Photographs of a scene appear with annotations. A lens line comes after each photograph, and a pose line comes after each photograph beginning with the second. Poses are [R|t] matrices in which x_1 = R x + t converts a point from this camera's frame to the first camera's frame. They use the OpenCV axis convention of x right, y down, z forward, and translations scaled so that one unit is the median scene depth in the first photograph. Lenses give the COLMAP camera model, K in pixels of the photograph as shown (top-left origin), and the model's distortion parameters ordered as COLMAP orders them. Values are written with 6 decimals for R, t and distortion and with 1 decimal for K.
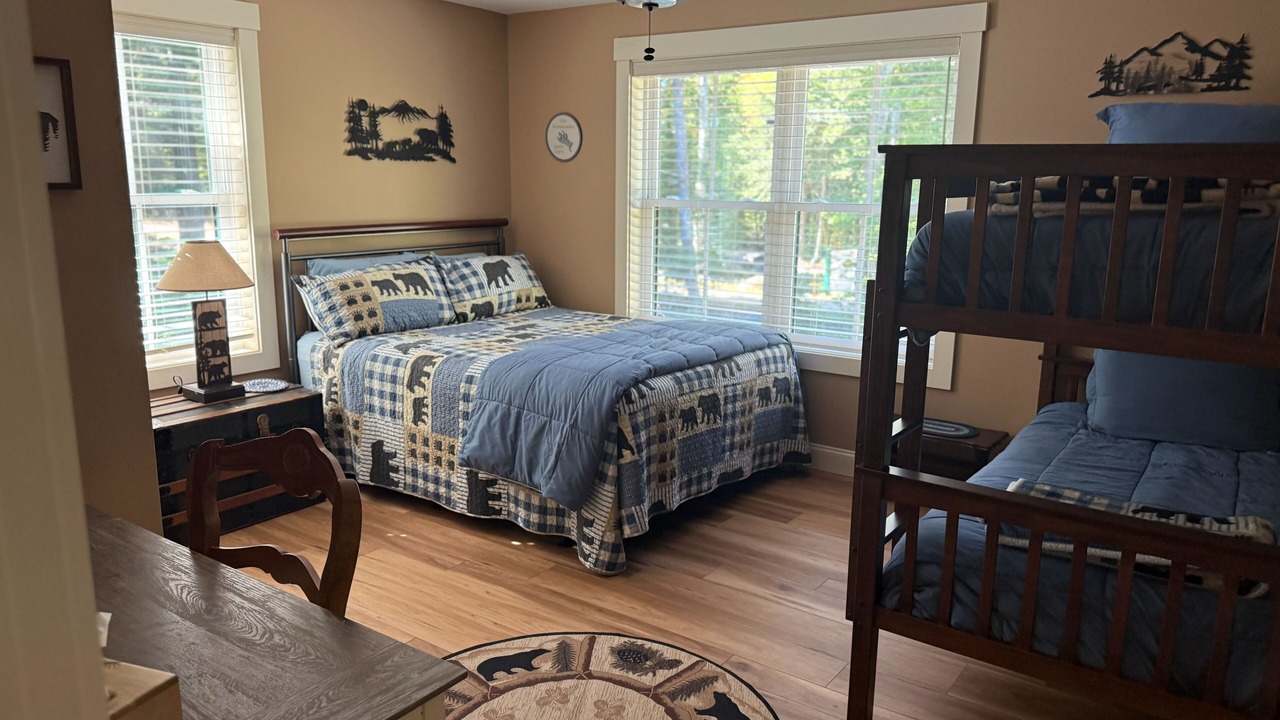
lens RADIAL K [[885.1, 0, 646.4], [0, 885.1, 362.0], [0, 0, 1]] dist [0.127626, -0.229036]
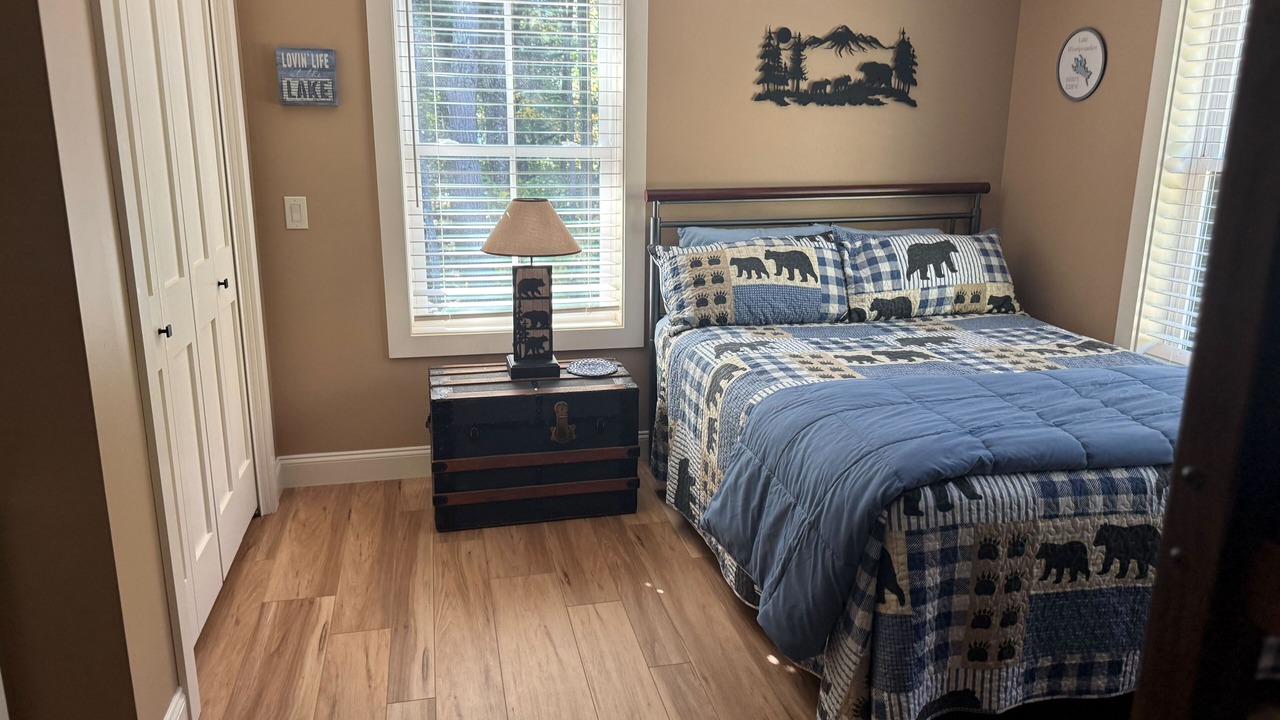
lens RADIAL K [[885.1, 0, 646.4], [0, 885.1, 362.0], [0, 0, 1]] dist [0.127626, -0.229036]
pose [[0.757579, 0.160287, -0.632757, 0.156080], [-0.134637, 0.986908, 0.088803, -0.060559], [0.638707, 0.017917, 0.769241, 0.350760]]
